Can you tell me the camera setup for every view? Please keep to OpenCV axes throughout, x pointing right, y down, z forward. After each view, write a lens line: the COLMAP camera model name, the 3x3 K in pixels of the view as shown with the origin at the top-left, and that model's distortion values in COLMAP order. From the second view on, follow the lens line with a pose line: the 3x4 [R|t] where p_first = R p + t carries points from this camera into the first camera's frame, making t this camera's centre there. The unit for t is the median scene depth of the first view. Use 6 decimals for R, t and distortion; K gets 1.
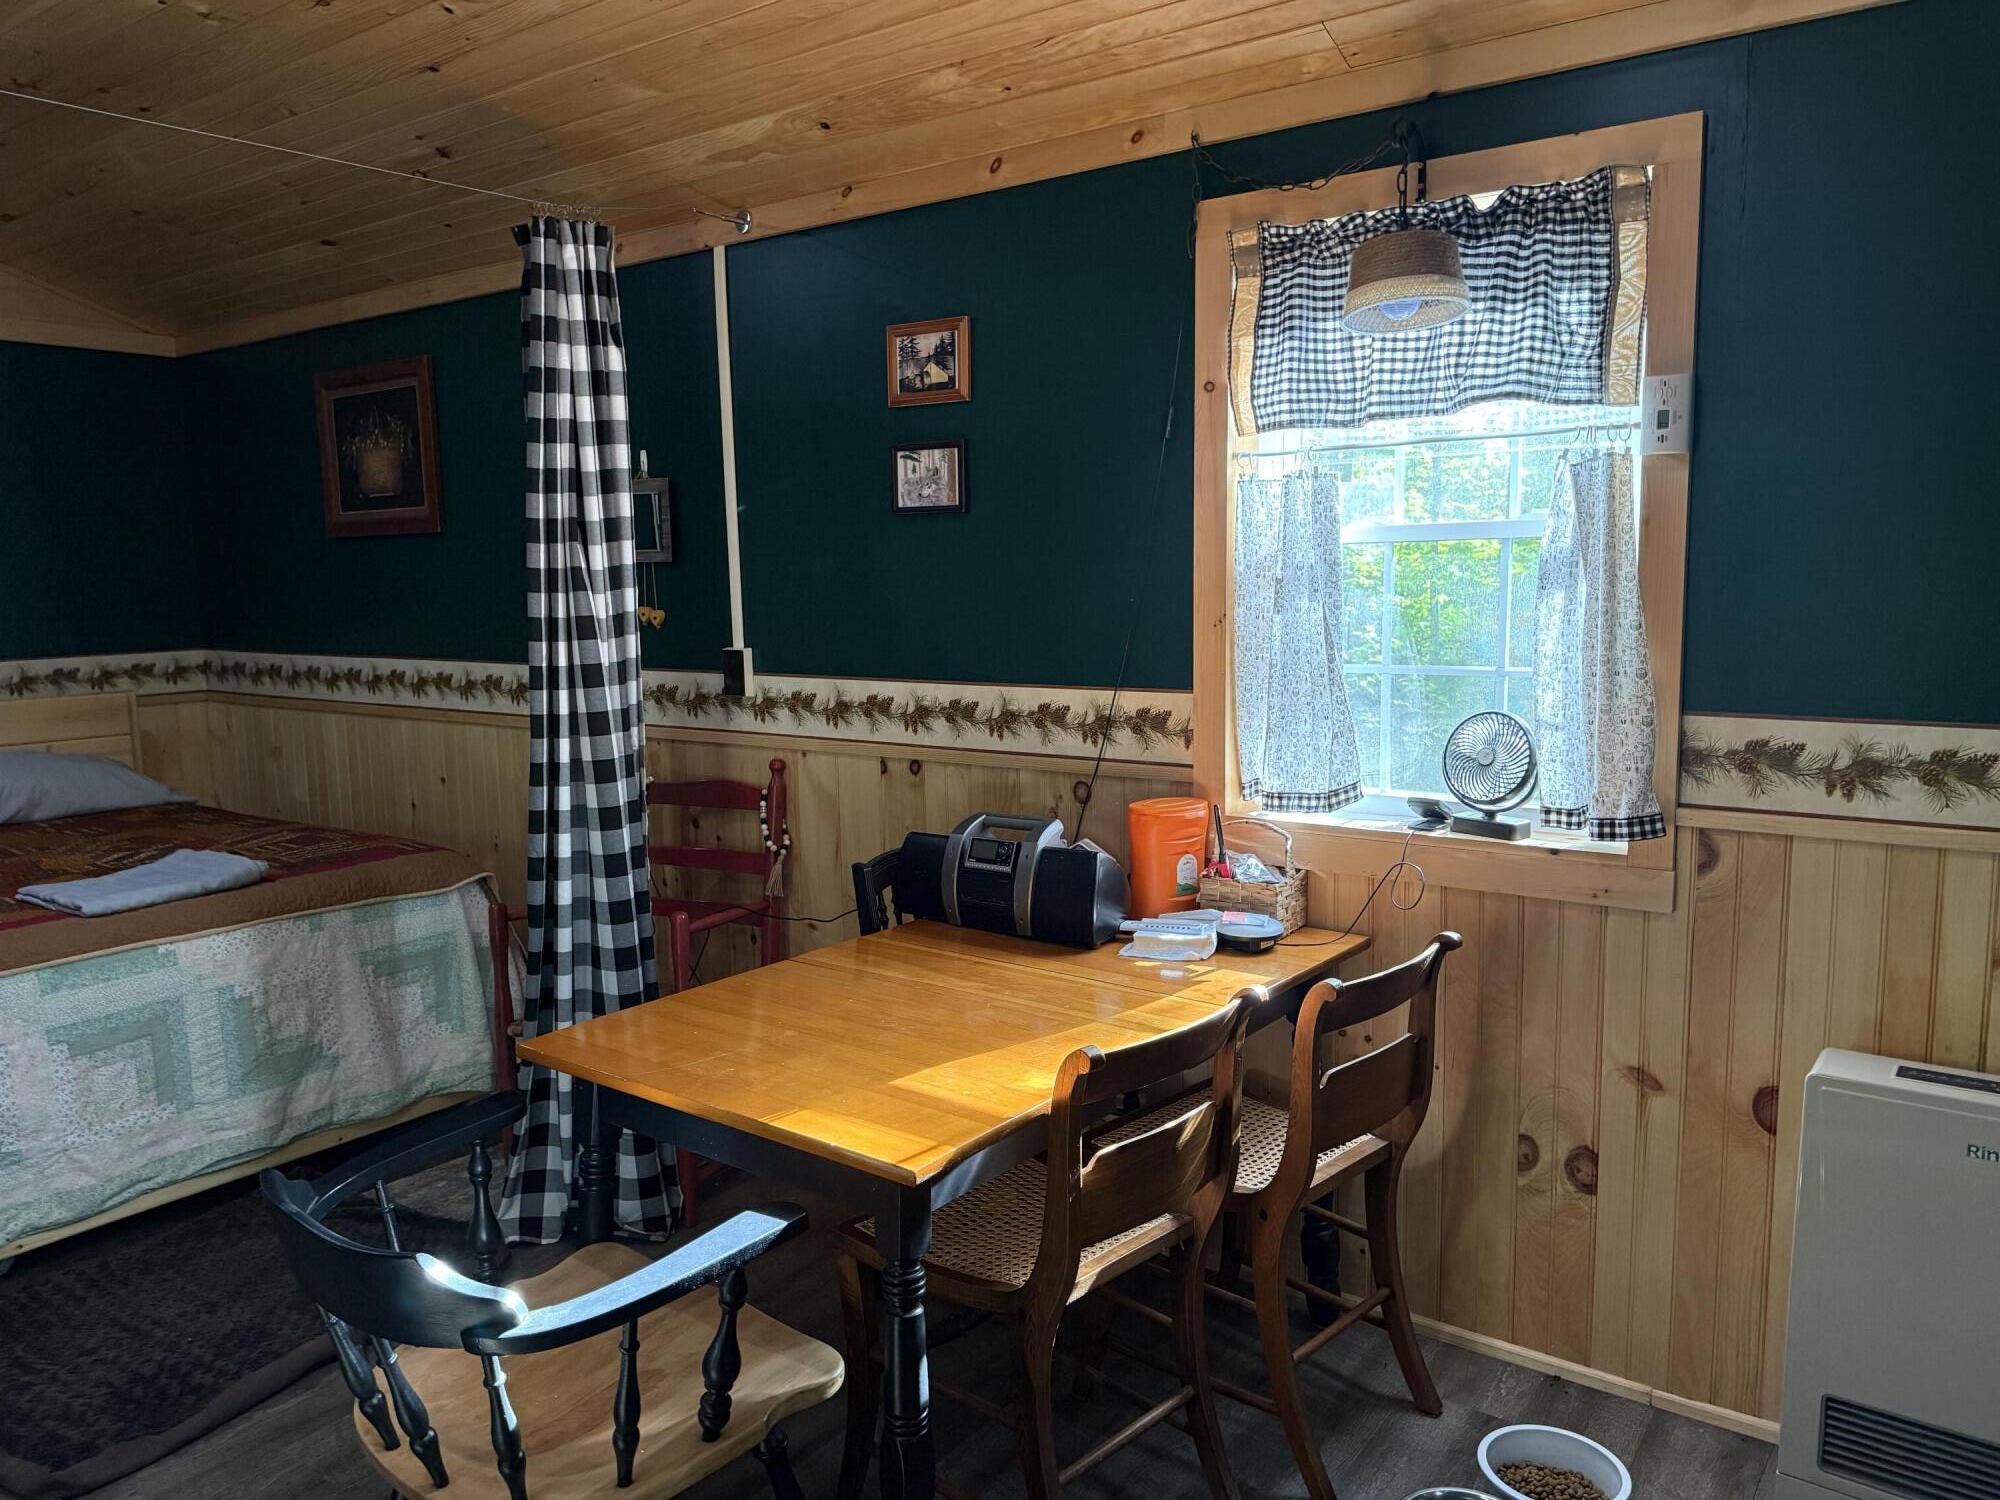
lens RADIAL K [[1438.0, 0, 986.0], [0, 1438.0, 737.2], [0, 0, 1]] dist [0.050436, -0.065203]
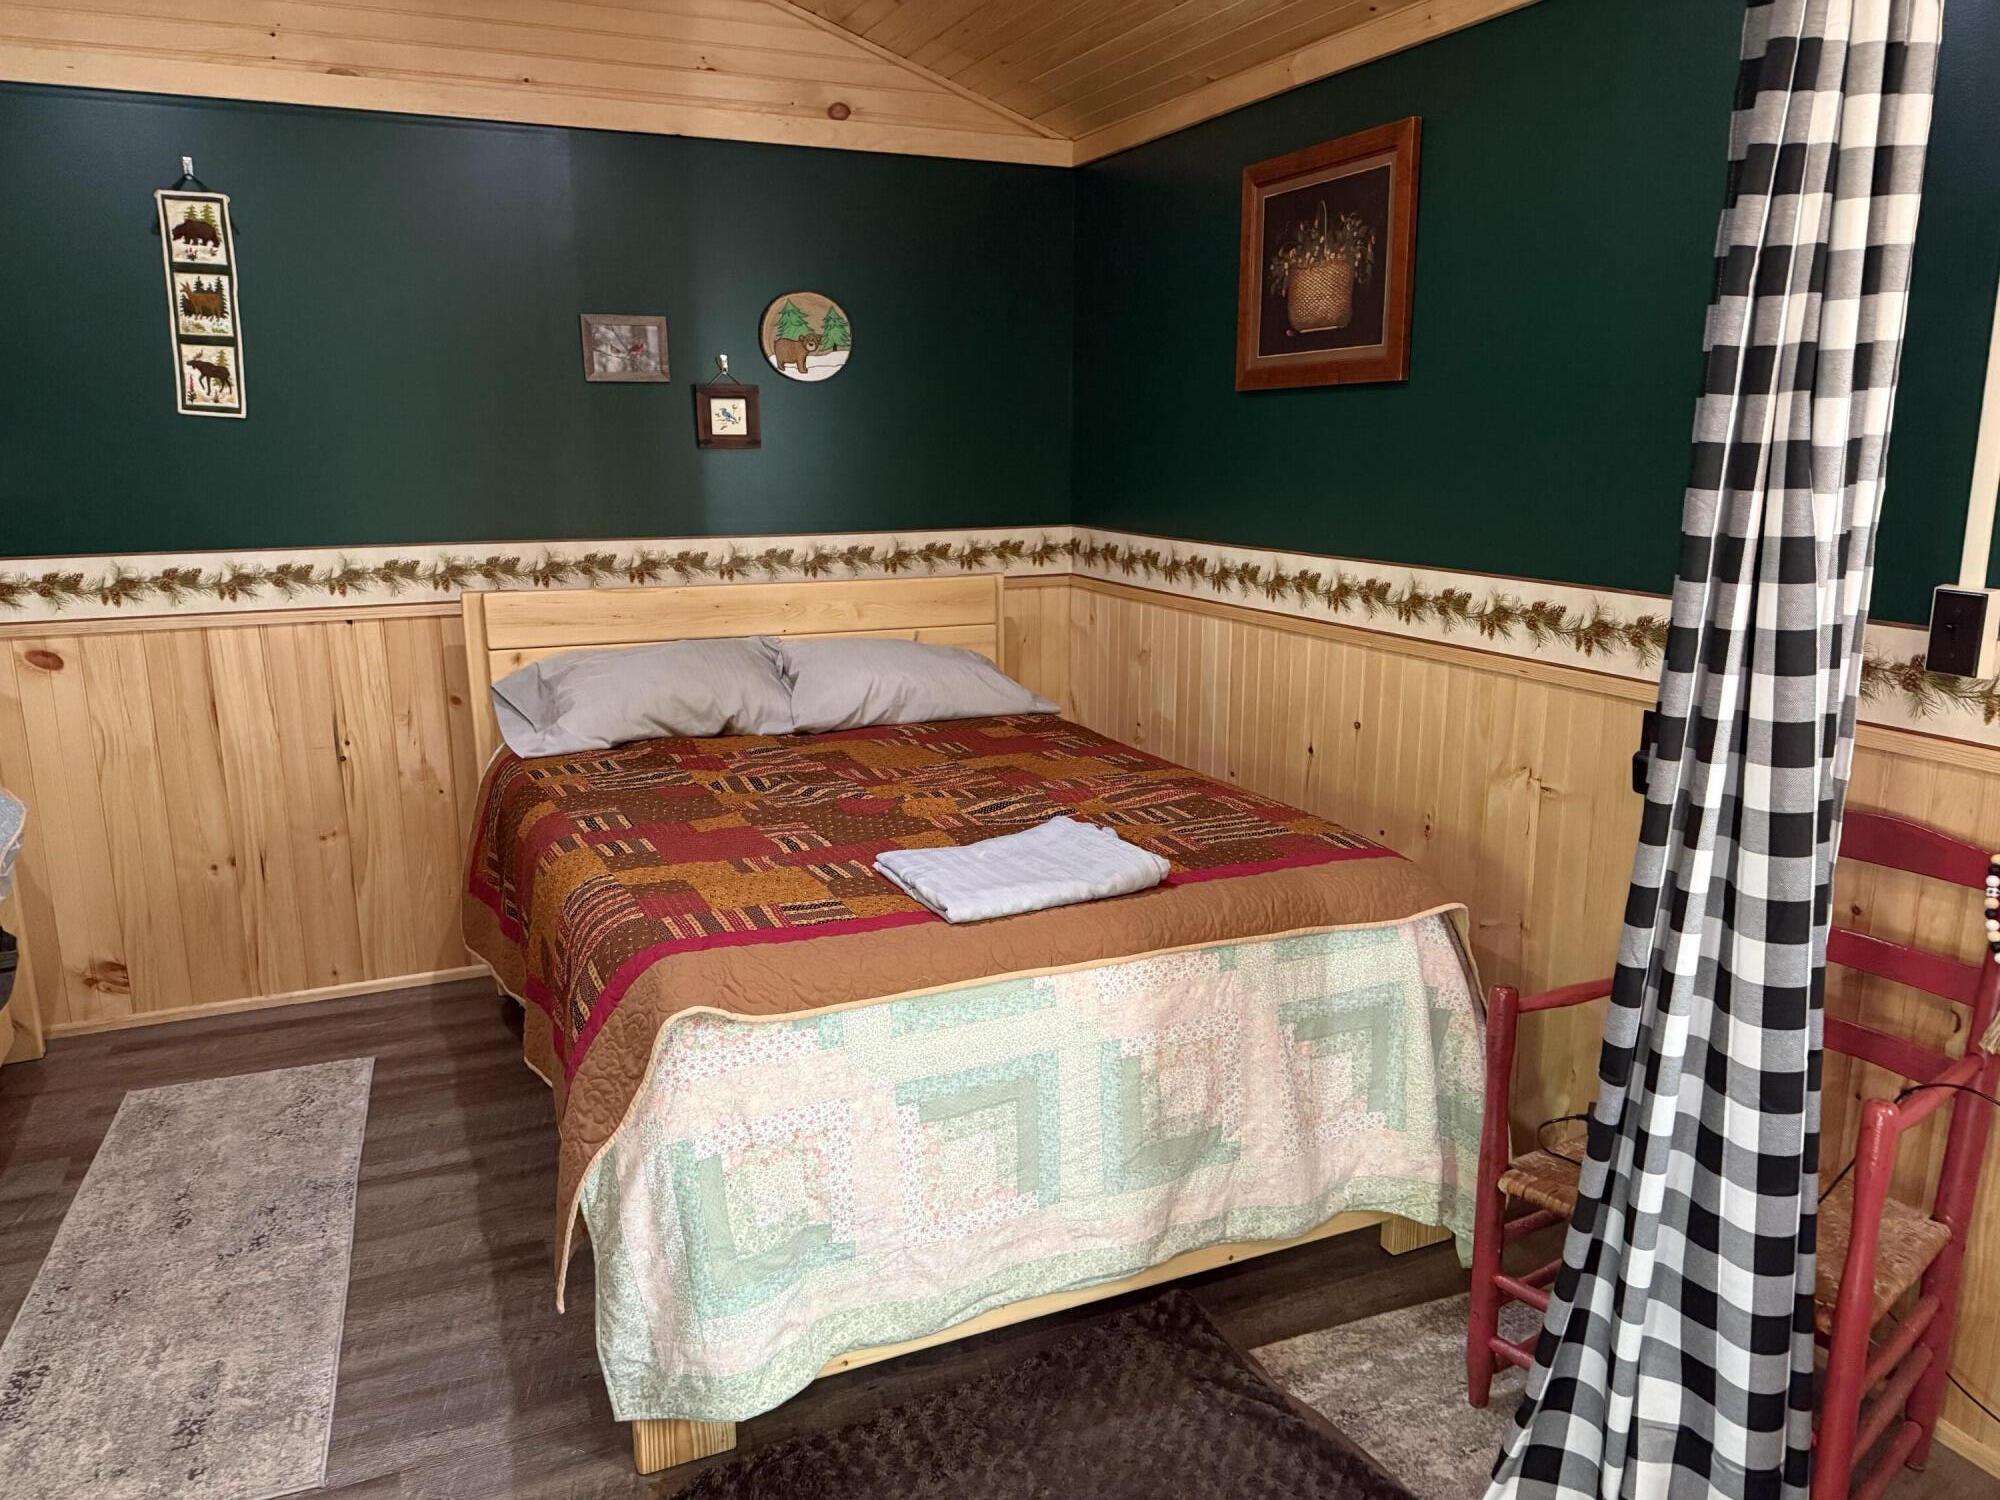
lens RADIAL K [[1438.0, 0, 993.1], [0, 1438.0, 764.8], [0, 0, 1]] dist [0.050436, -0.065203]
pose [[0.868267, 0.125934, -0.479848, -0.230512], [-0.070966, 0.988826, 0.131102, -0.043407], [0.490996, -0.079778, 0.867501, 0.340191]]
